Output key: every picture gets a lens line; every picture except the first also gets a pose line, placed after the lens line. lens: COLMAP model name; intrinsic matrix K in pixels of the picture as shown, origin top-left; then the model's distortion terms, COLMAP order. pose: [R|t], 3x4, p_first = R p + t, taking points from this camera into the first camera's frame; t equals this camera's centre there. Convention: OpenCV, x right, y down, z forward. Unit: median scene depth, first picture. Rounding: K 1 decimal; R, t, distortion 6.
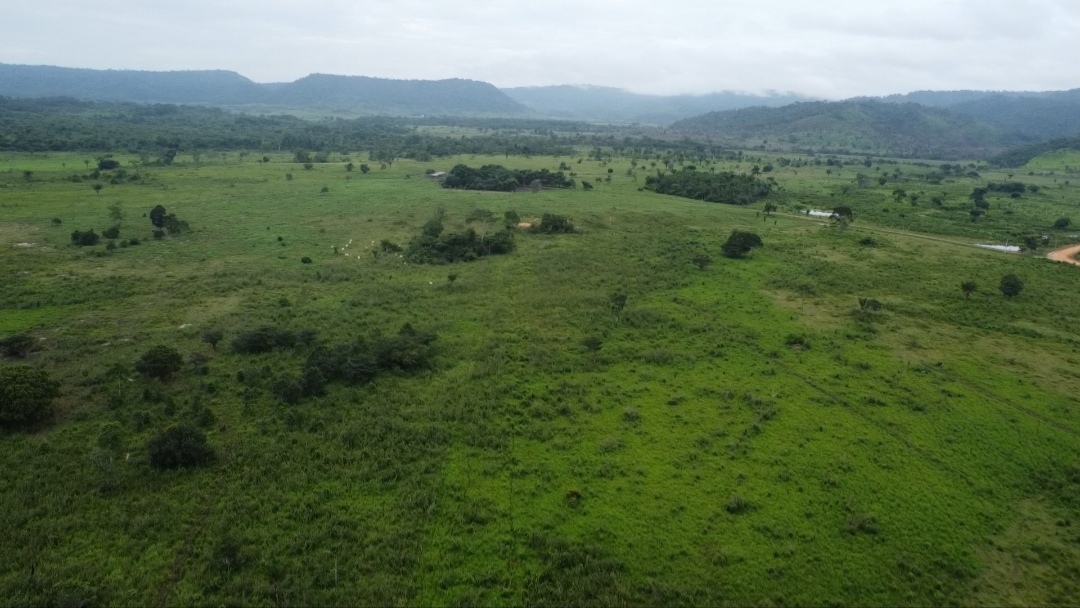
lens RADIAL K [[830.2, 0, 540.0], [0, 830.2, 304.0], [0, 0, 1]] dist [-0.141925, 0.223134]
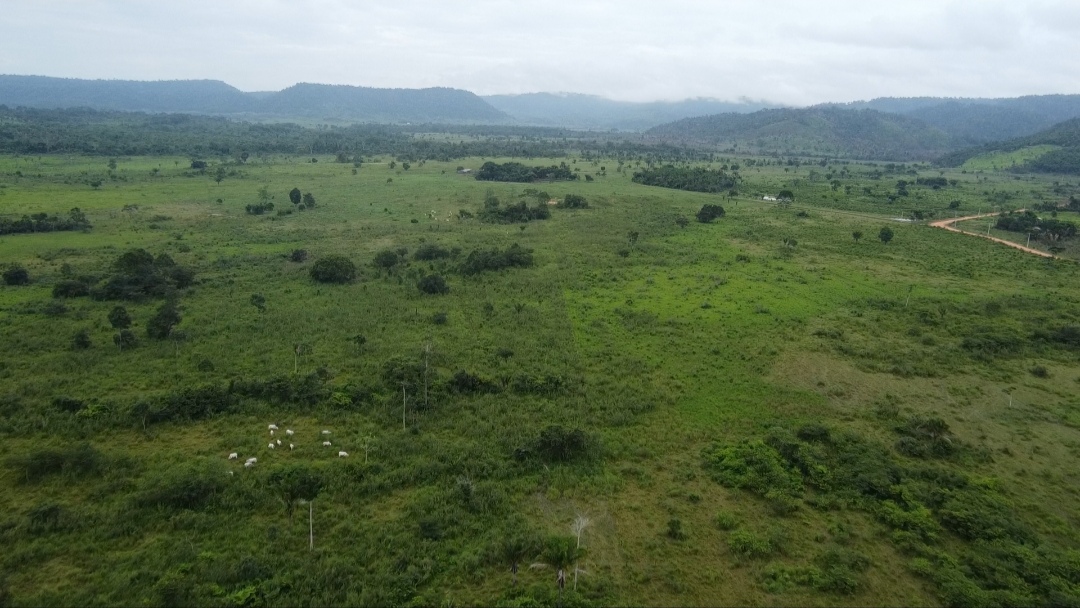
lens RADIAL K [[836.8, 0, 540.0], [0, 836.8, 304.0], [0, 0, 1]] dist [-0.187830, 0.351671]
pose [[0.999499, -0.010728, 0.029776, -0.039398], [0.010995, 0.999901, -0.008813, 0.040011], [-0.029679, 0.009136, 0.999518, -0.178241]]
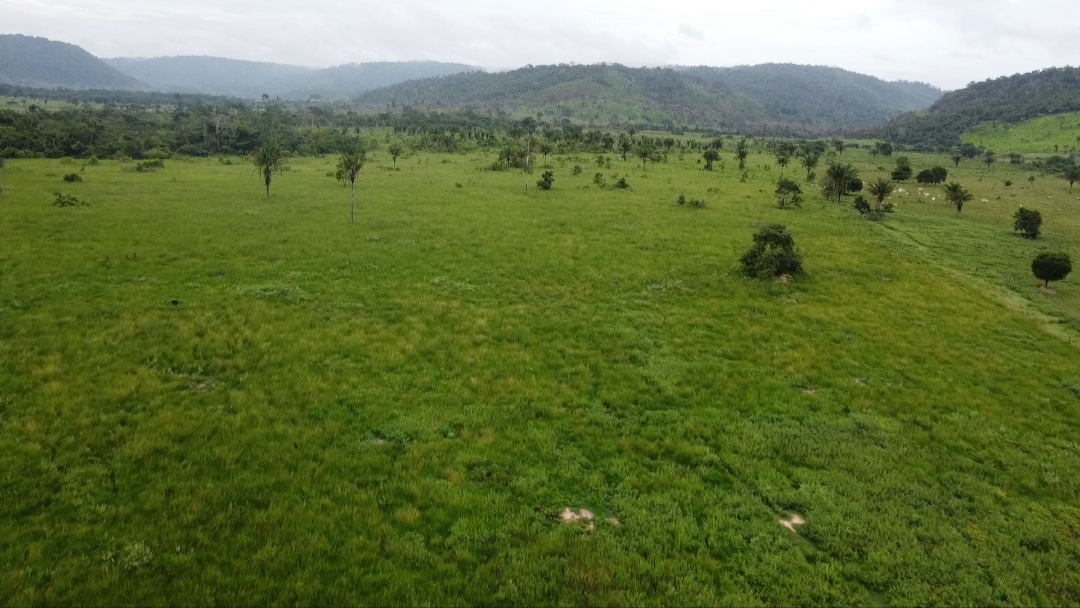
lens RADIAL K [[830.2, 0, 540.0], [0, 830.2, 304.0], [0, 0, 1]] dist [-0.141925, 0.223134]
pose [[0.903478, -0.101721, 0.416389, -0.064702], [0.092147, 0.994813, 0.043086, -0.148034], [-0.418612, -0.000558, 0.908165, 0.783334]]
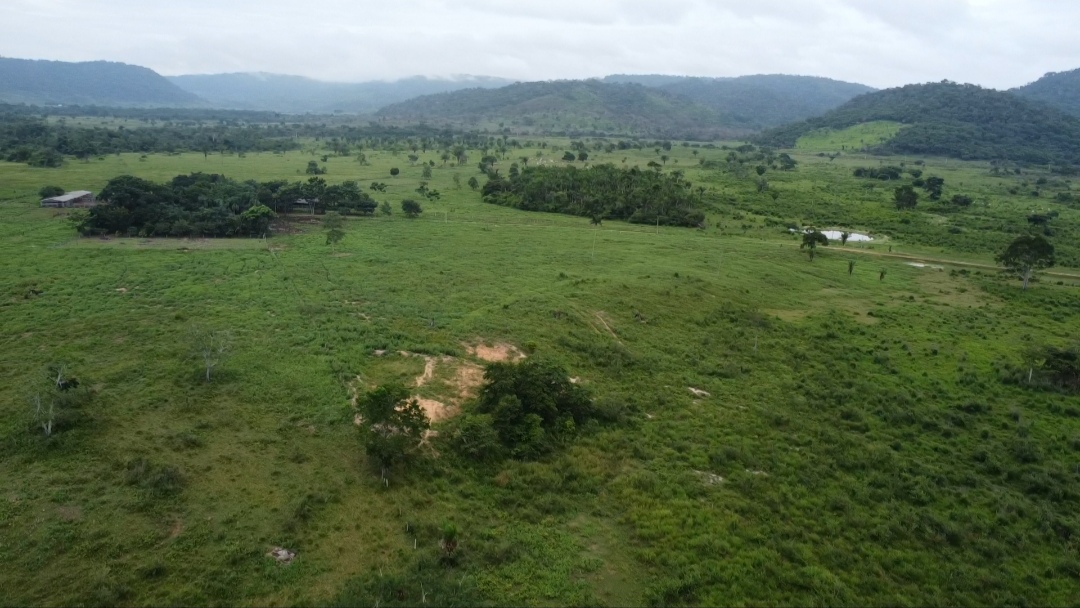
lens RADIAL K [[830.2, 0, 540.0], [0, 830.2, 304.0], [0, 0, 1]] dist [-0.141925, 0.223134]
pose [[0.929433, -0.093798, 0.356869, -0.035560], [0.089748, 0.995573, 0.027933, -0.064608], [-0.357909, 0.006067, 0.933737, 0.360077]]
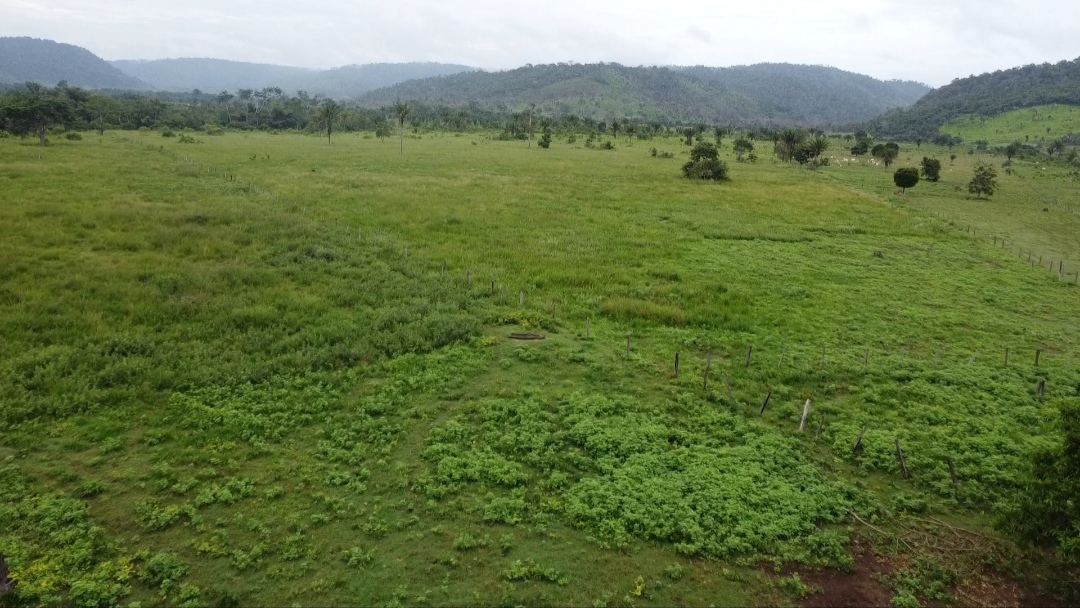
lens RADIAL K [[830.2, 0, 540.0], [0, 830.2, 304.0], [0, 0, 1]] dist [-0.141925, 0.223134]
pose [[0.903118, -0.103320, 0.416776, -0.090105], [0.095002, 0.994644, 0.040716, -0.126869], [-0.418750, 0.002824, 0.908097, 0.734011]]
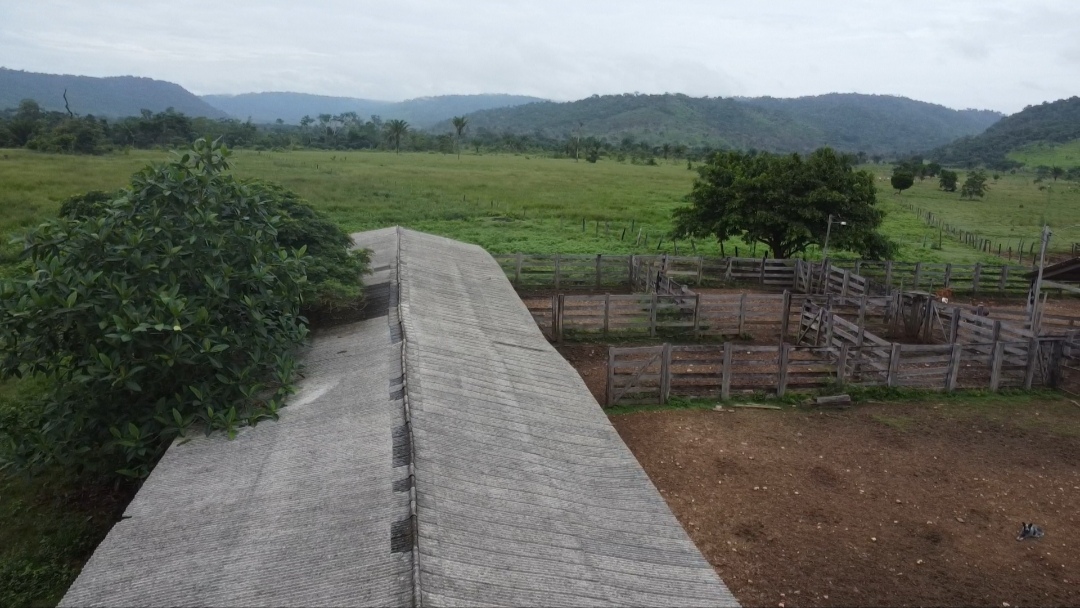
lens RADIAL K [[827.5, 0, 540.0], [0, 827.5, 304.0], [0, 0, 1]] dist [-0.134109, 0.203986]
pose [[0.935388, -0.075124, 0.345551, -0.095128], [0.081017, 0.996709, -0.002619, -0.115297], [-0.344217, 0.030445, 0.938396, 0.704817]]
